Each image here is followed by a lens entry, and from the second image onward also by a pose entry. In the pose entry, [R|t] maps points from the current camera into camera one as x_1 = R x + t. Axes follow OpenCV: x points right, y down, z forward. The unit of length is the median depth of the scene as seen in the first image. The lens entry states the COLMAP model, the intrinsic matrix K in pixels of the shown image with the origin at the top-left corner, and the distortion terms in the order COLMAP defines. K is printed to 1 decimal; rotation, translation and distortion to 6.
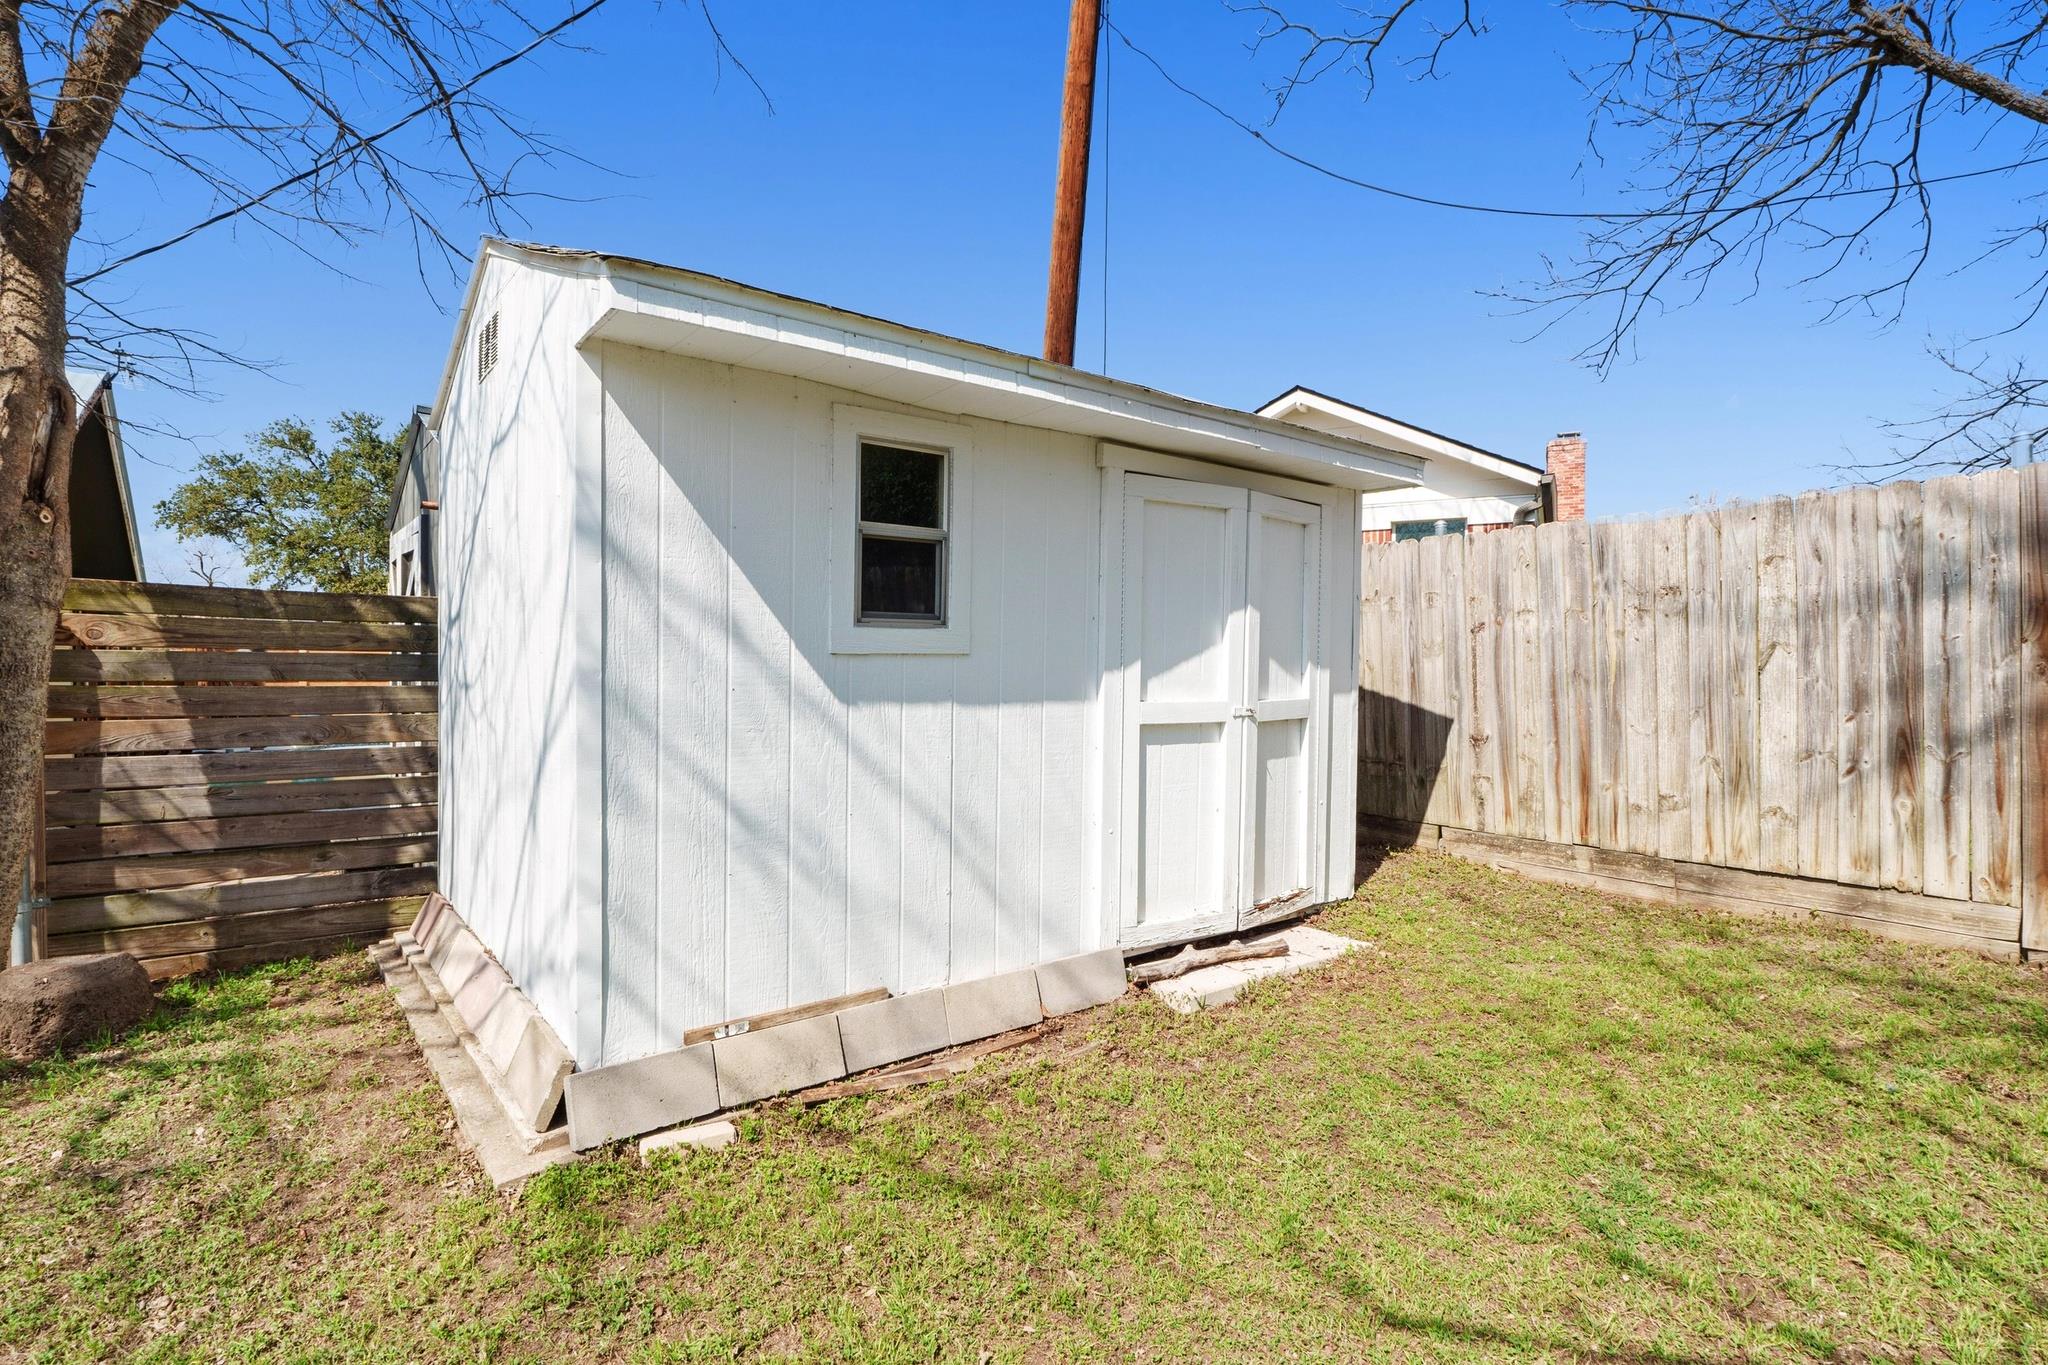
lens RADIAL K [[1002.4, 0, 1018.7], [0, 1002.4, 674.5], [0, 0, 1]] dist [-0.003311, -0.000961]
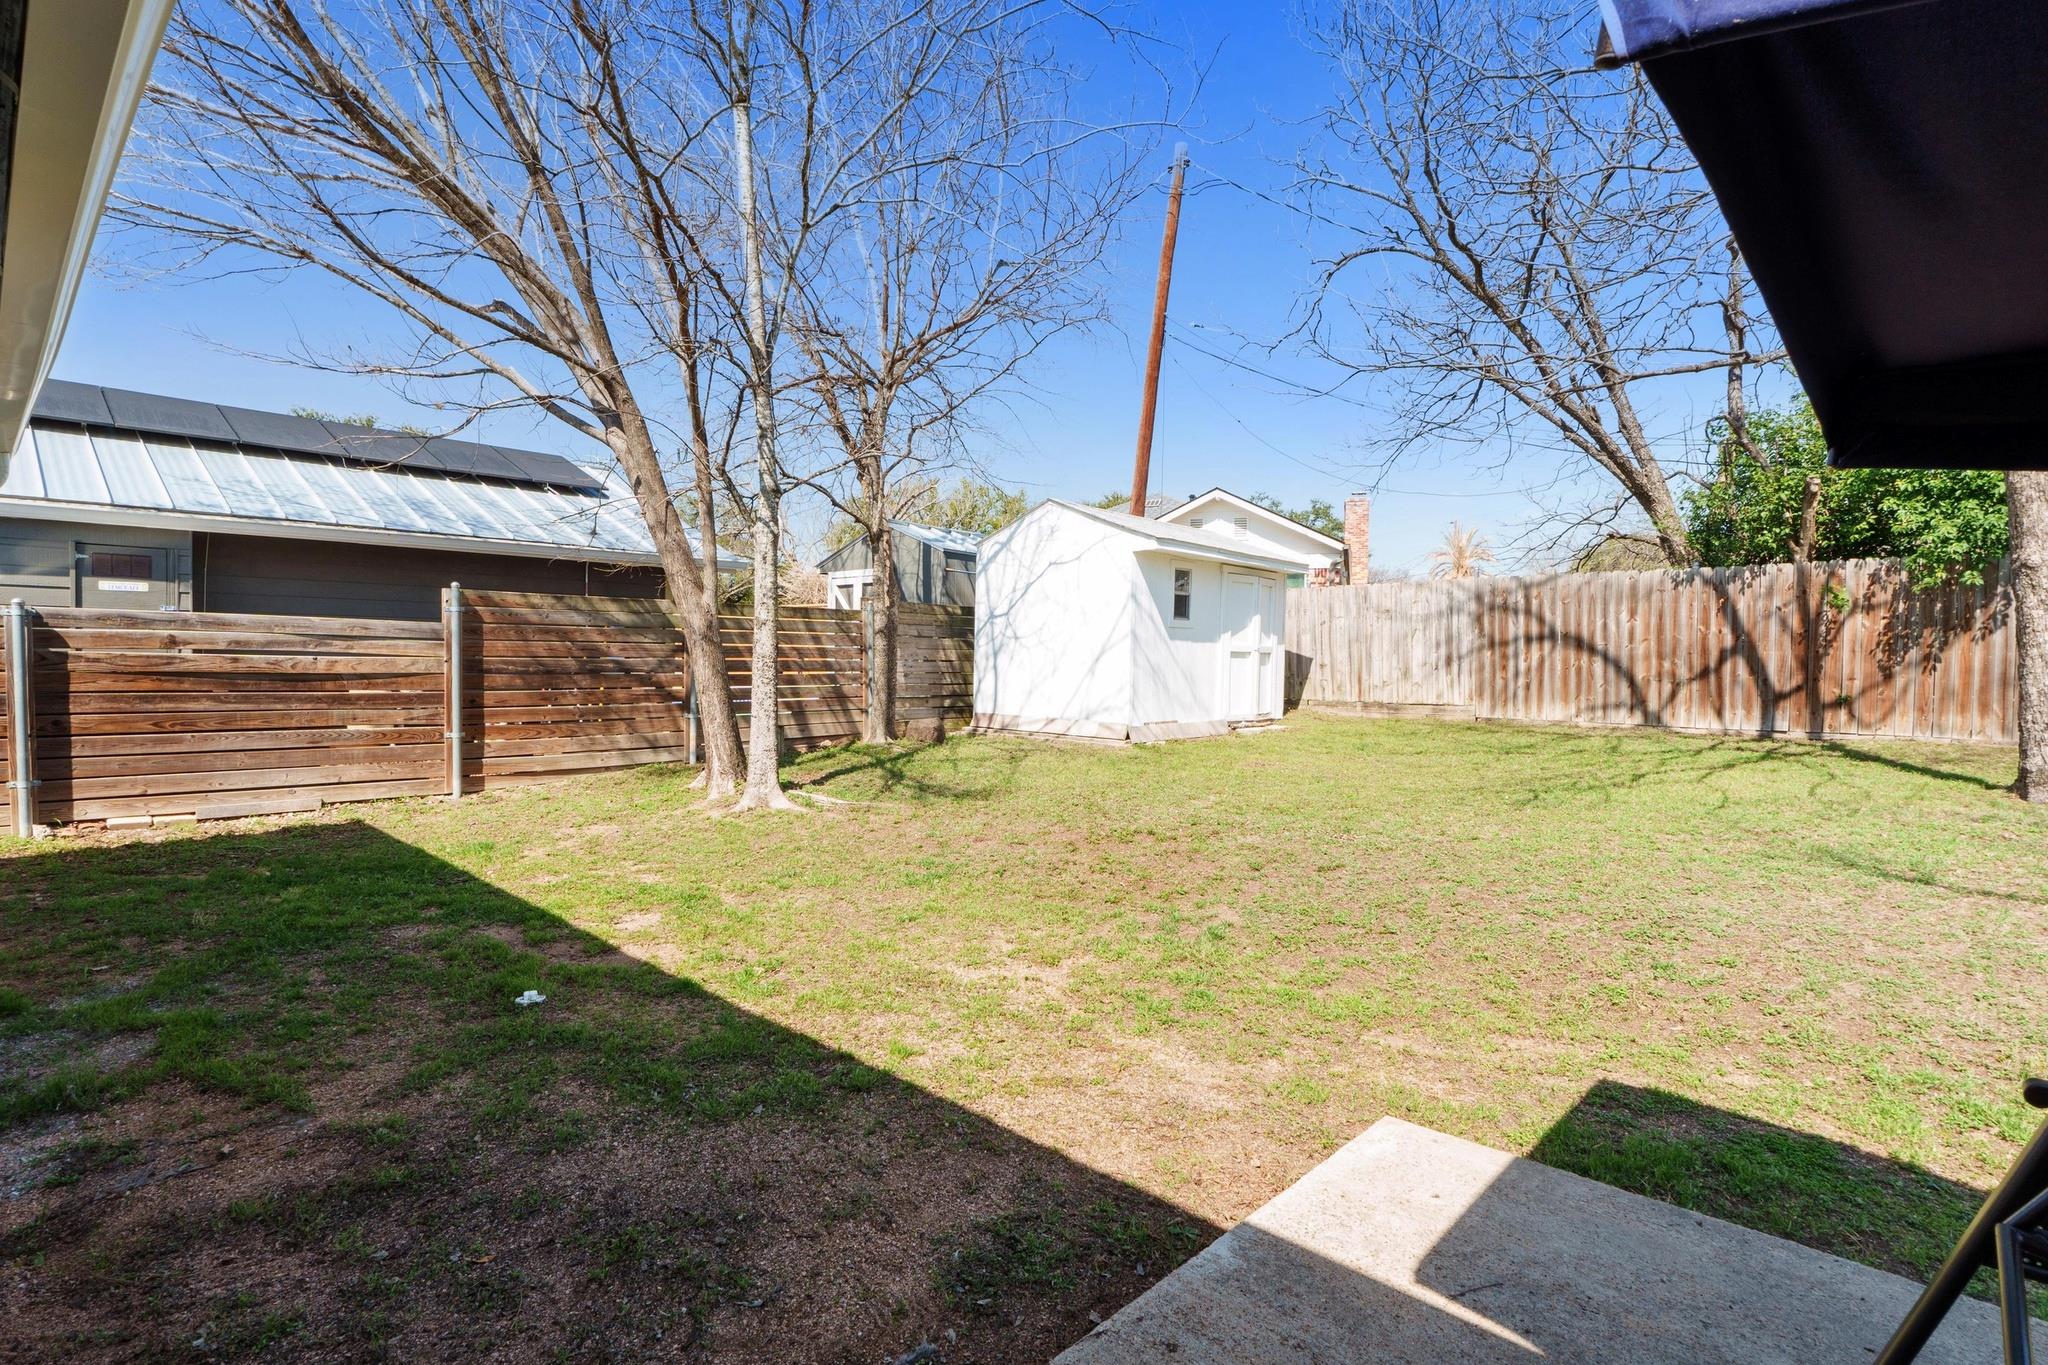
lens RADIAL K [[1037.1, 0, 1024.0], [0, 1037.1, 682.5], [0, 0, 1]] dist [-0.001390, -0.000020]
pose [[0.982488, 0.001263, 0.186323, -1.029380], [-0.002836, 0.999963, 0.008178, 0.113127], [-0.186305, -0.008564, 0.982455, -1.921520]]
